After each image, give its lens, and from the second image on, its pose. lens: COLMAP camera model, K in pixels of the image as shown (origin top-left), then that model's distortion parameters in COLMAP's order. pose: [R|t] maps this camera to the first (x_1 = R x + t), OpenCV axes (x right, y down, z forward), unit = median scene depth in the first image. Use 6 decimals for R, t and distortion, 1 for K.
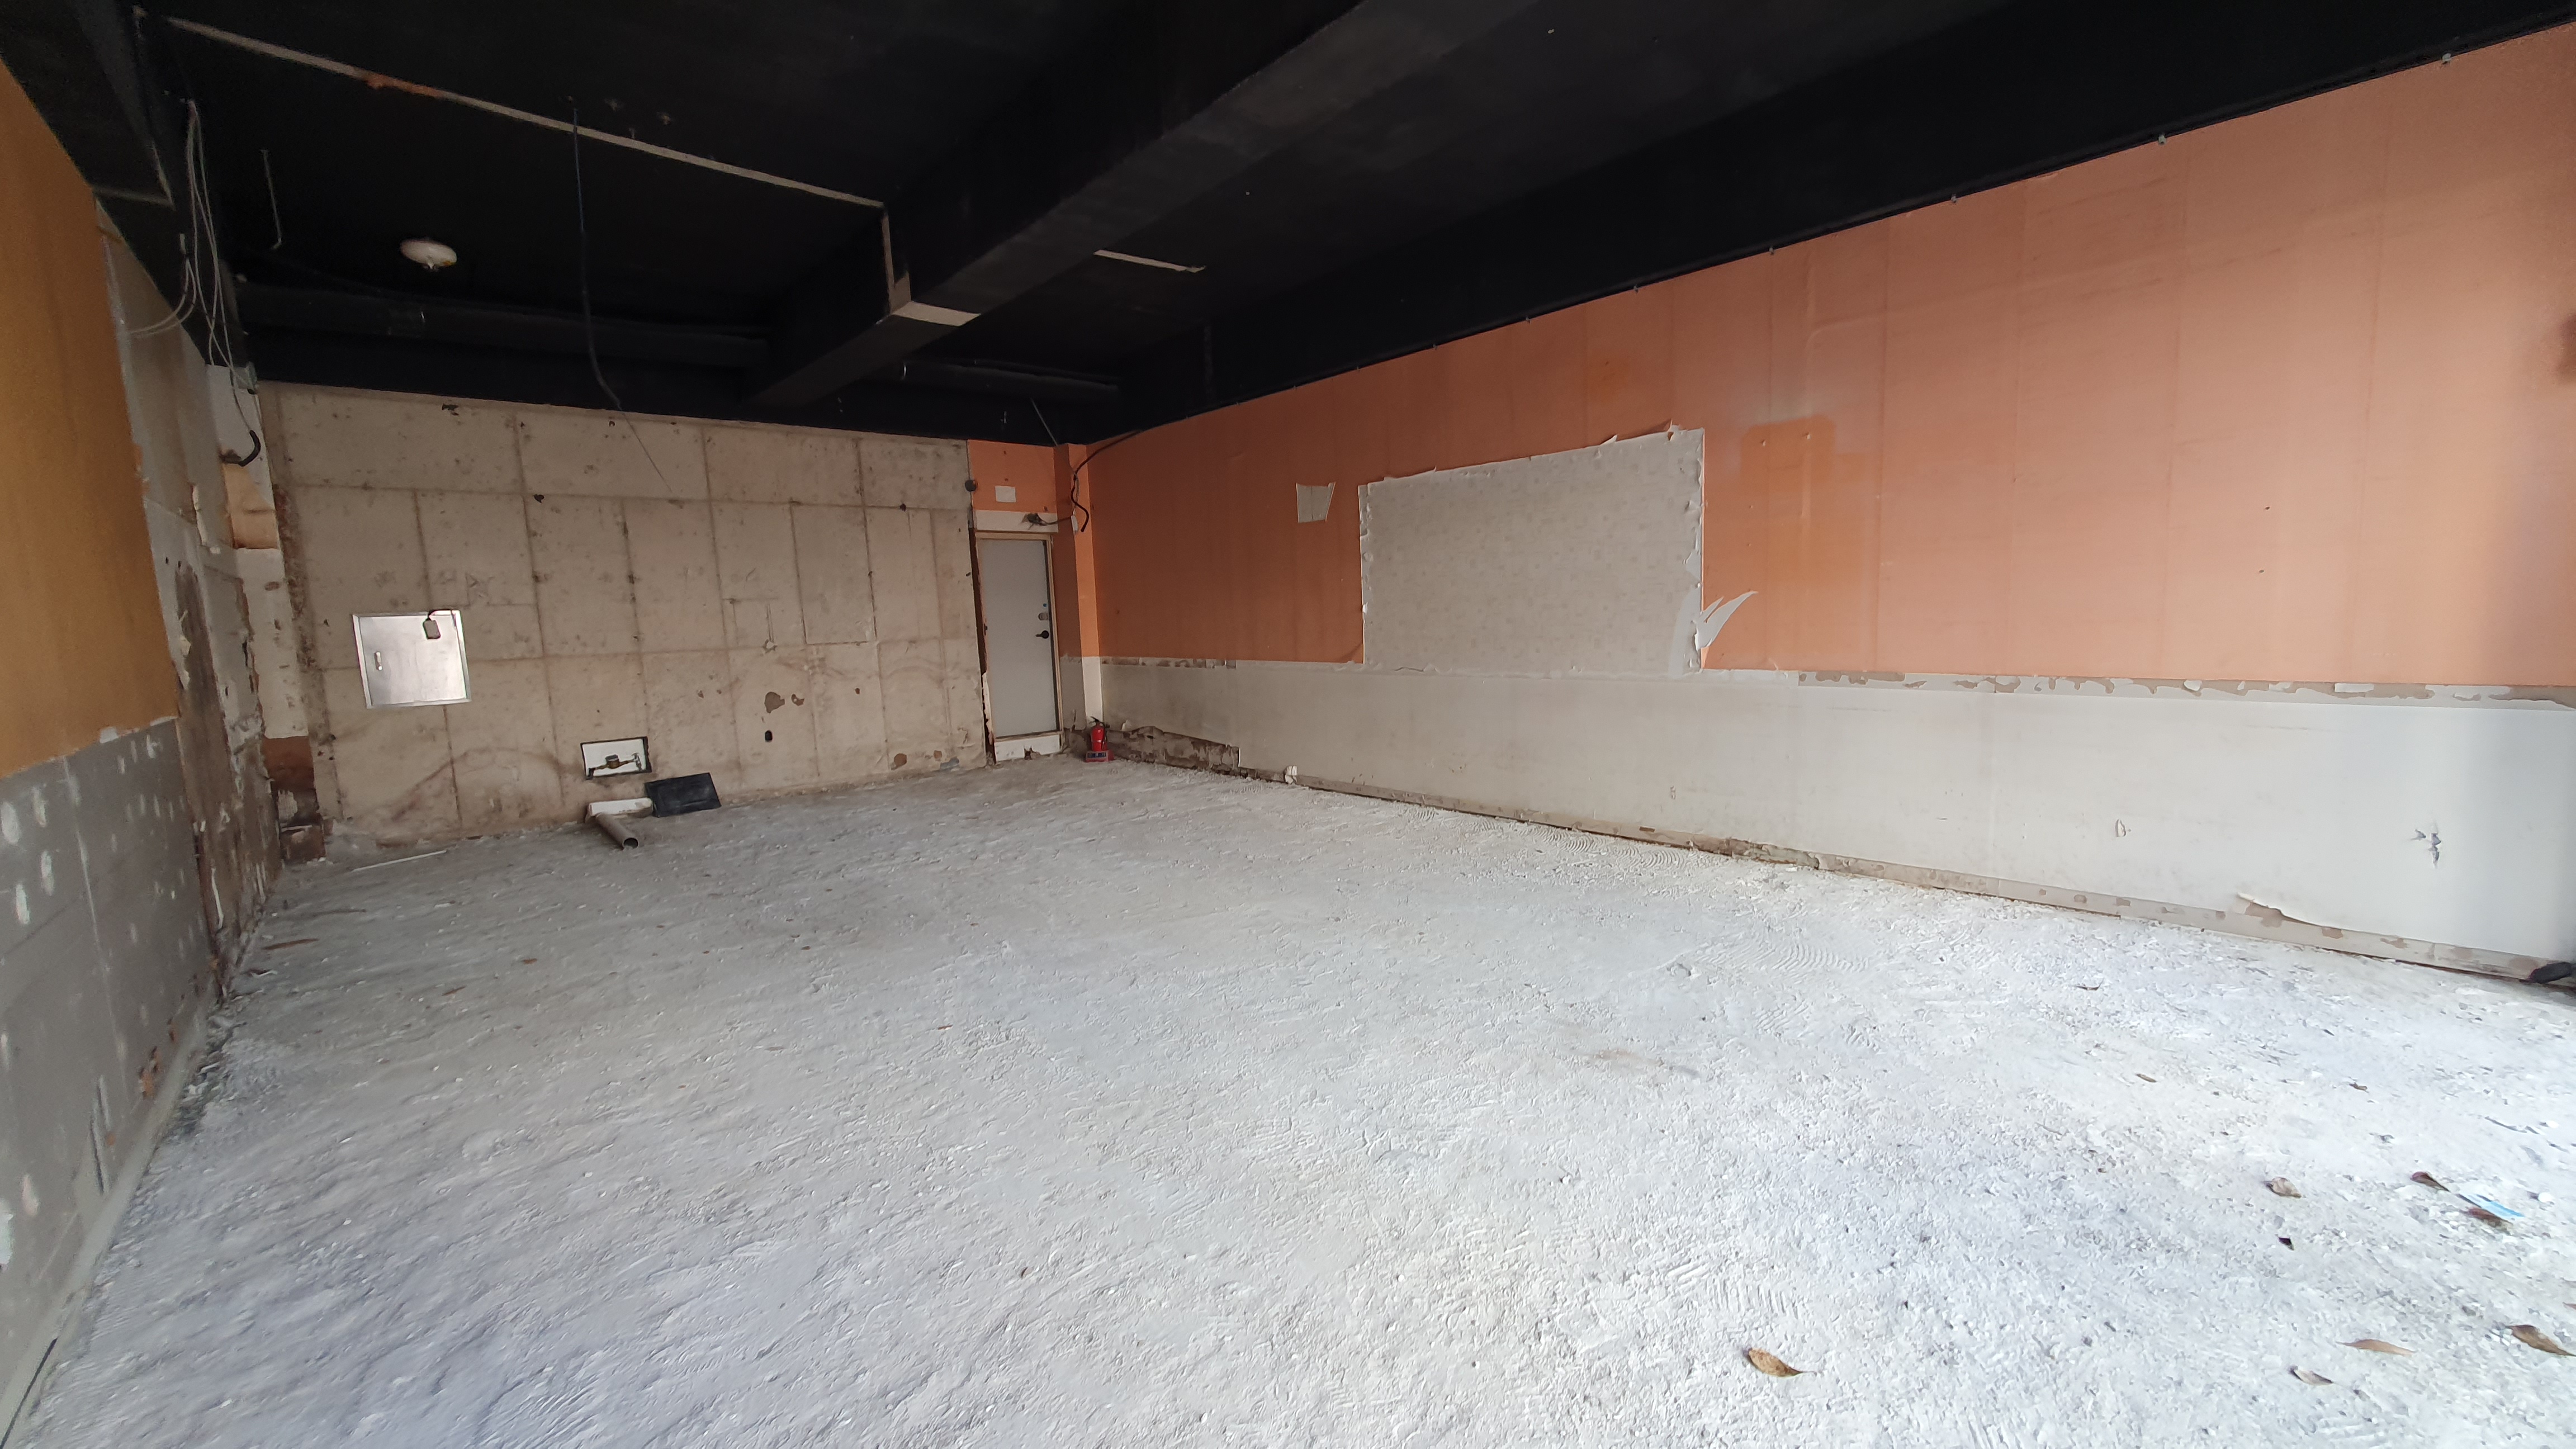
lens RADIAL K [[1018.4, 0, 1317.5], [0, 1018.4, 725.4], [0, 0, 1]] dist [0.007474, -0.000994]
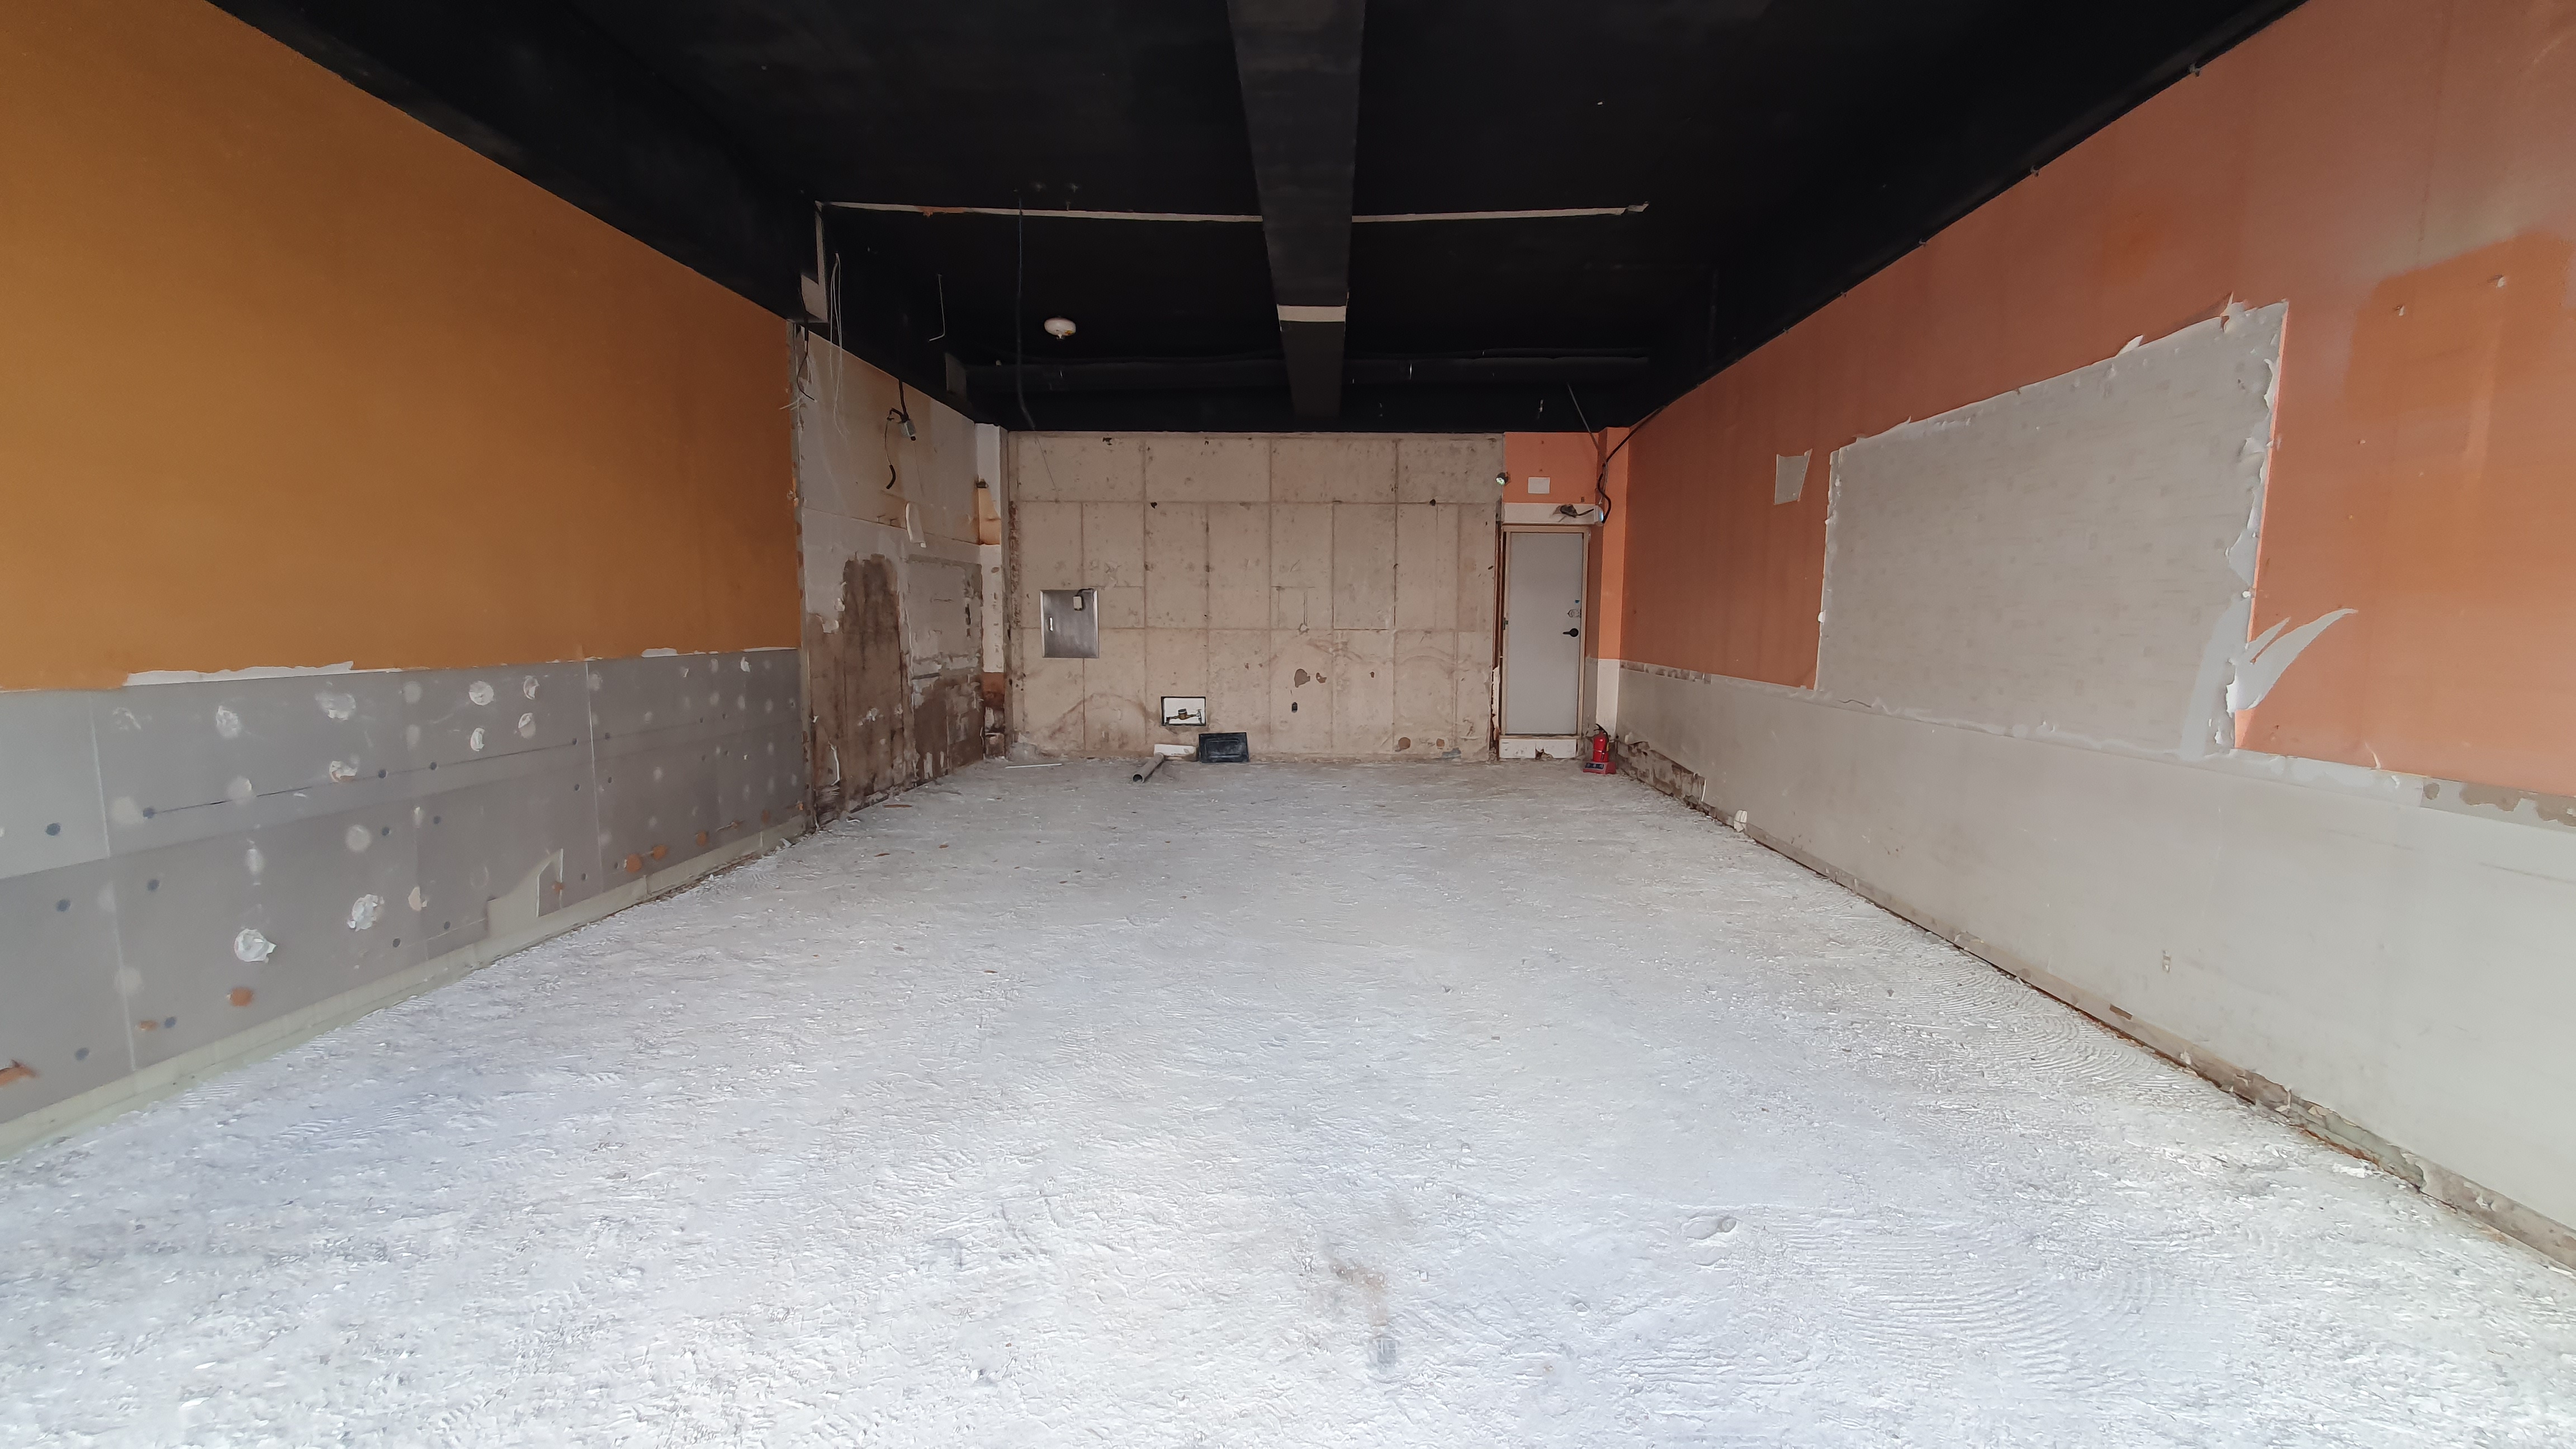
lens RADIAL K [[1018.4, 0, 1314.8], [0, 1018.4, 730.4], [0, 0, 1]] dist [0.007474, -0.000994]
pose [[0.728683, 0.117849, -0.674635, 0.315949], [-0.113021, 0.992269, 0.051259, -0.031051], [0.675460, 0.038896, 0.736370, 0.218268]]
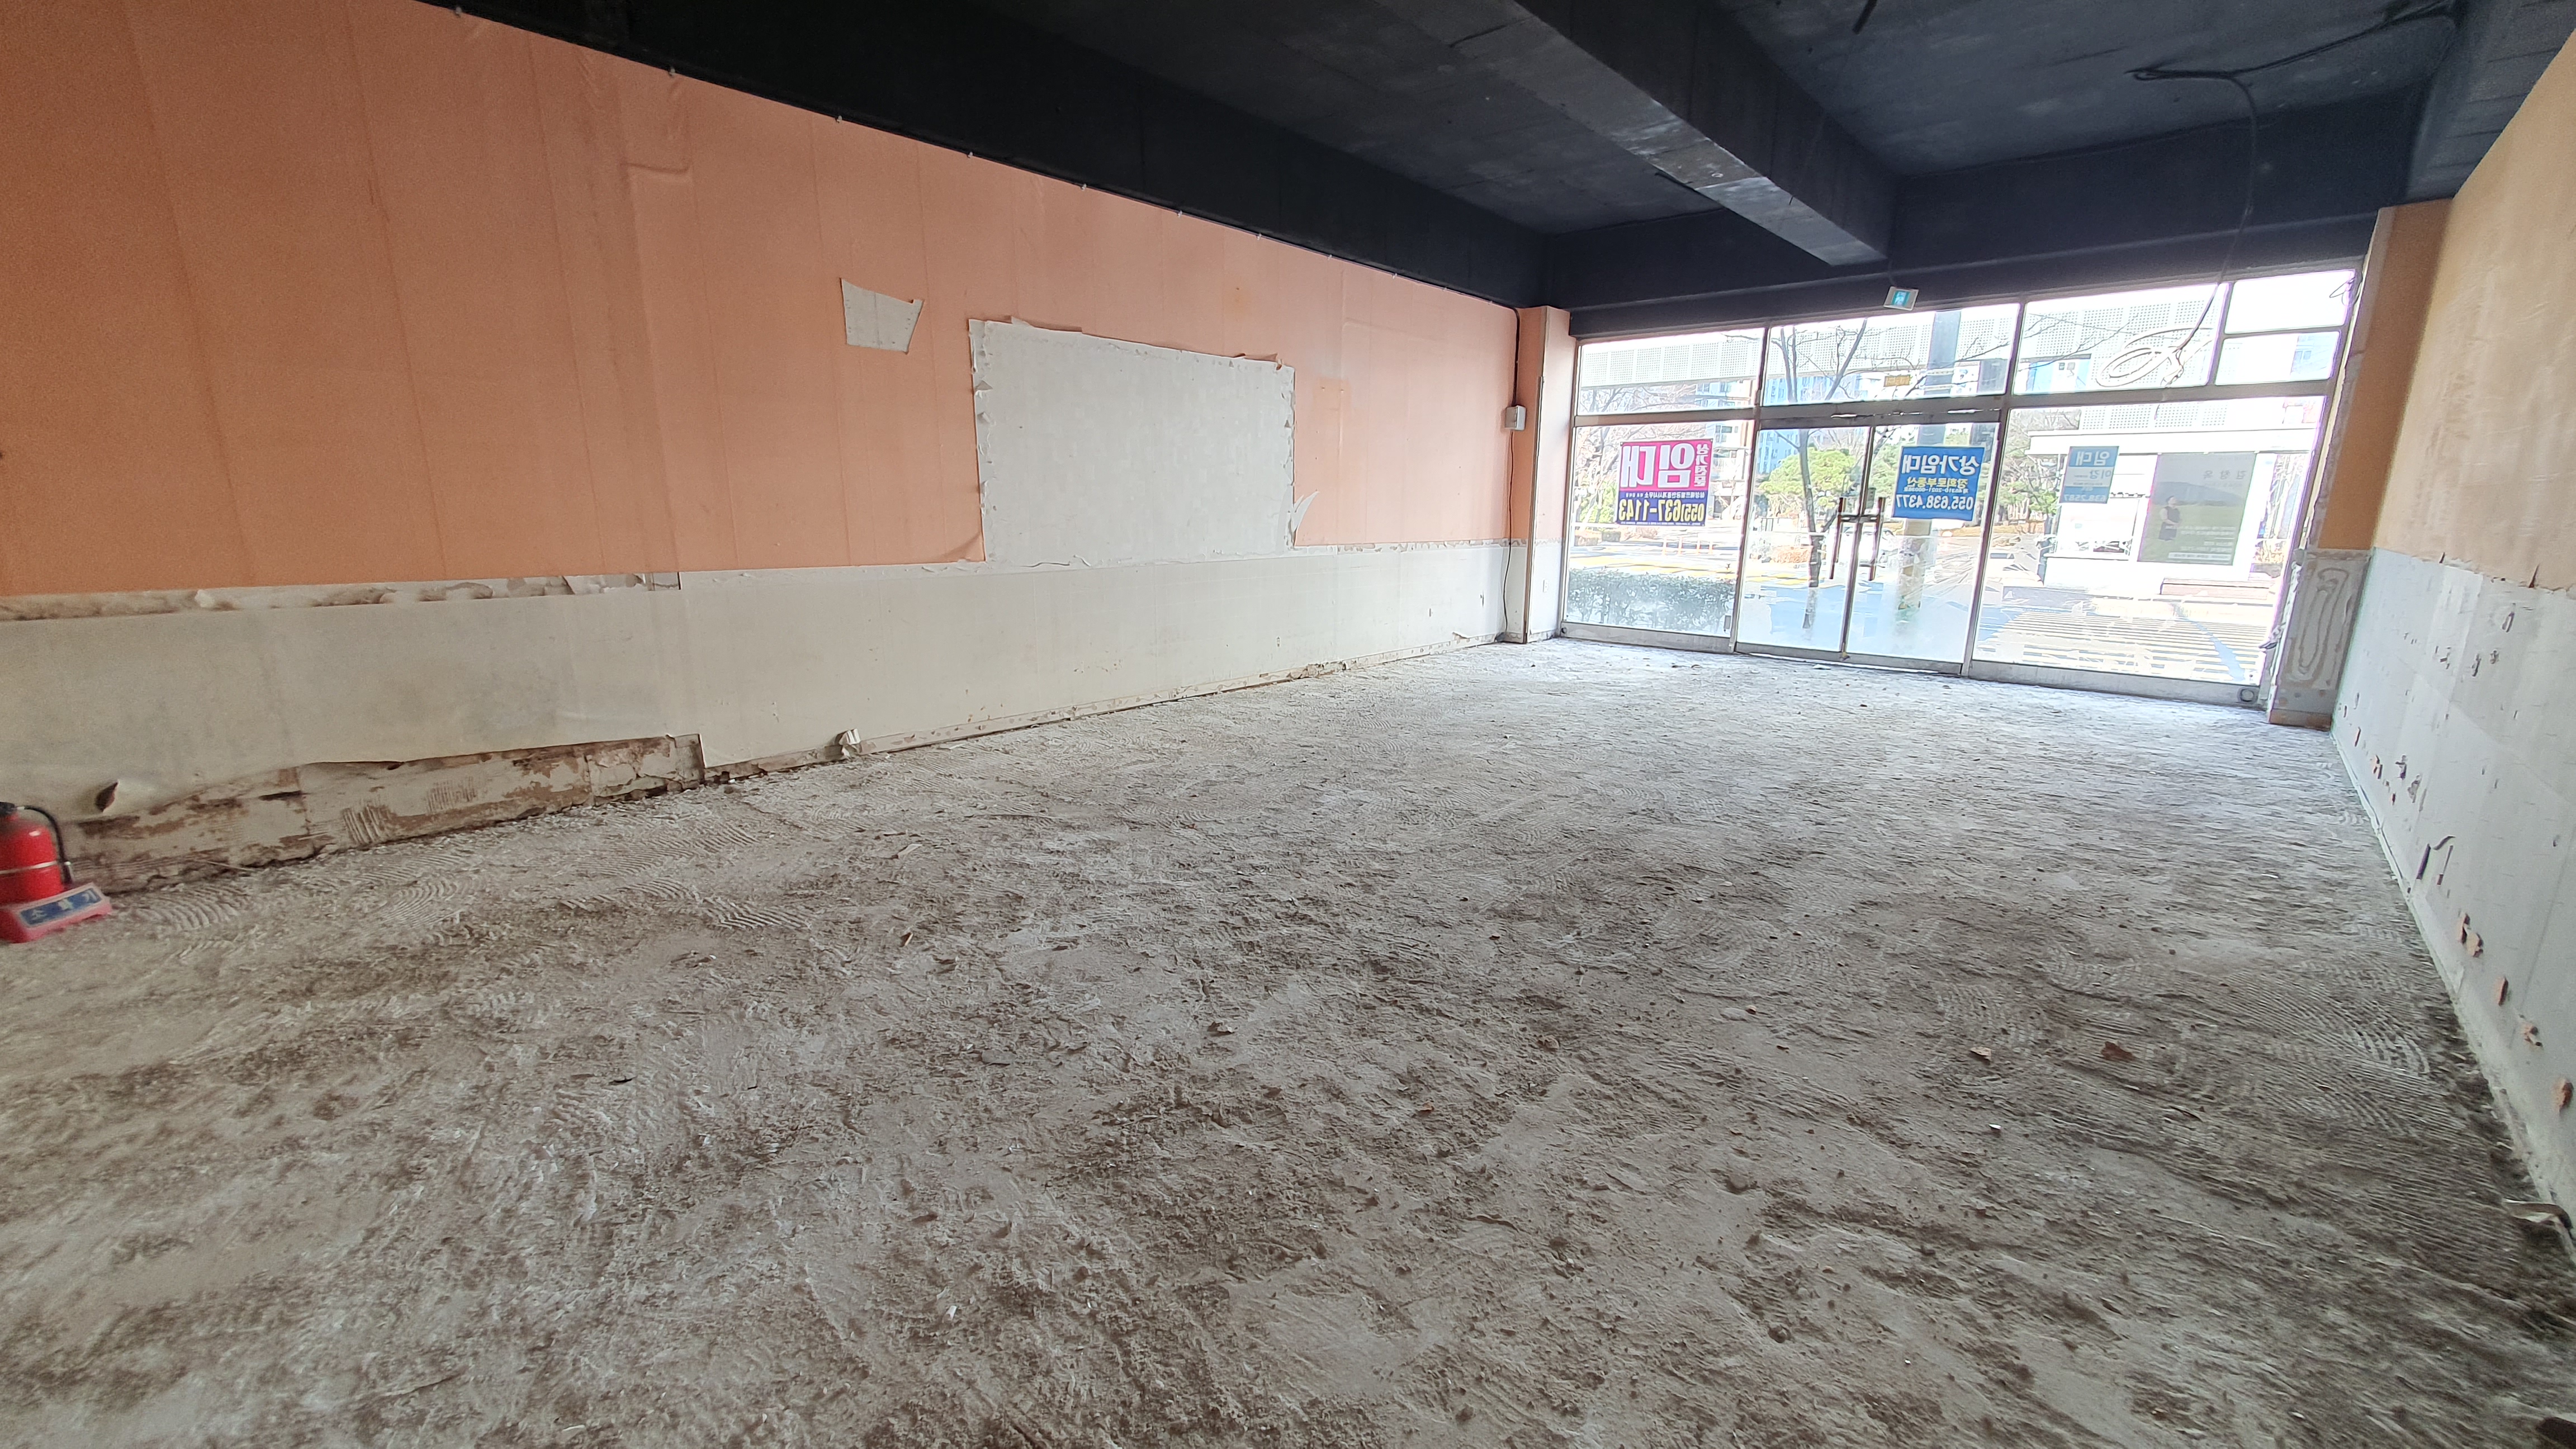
lens RADIAL K [[1018.4, 0, 1314.7], [0, 1018.4, 725.3], [0, 0, 1]] dist [0.007474, -0.000994]
pose [[-0.113037, -0.182964, 0.976600, -0.828914], [0.105772, 0.975098, 0.194925, -0.069899], [-0.987945, 0.125331, -0.090870, 0.922586]]
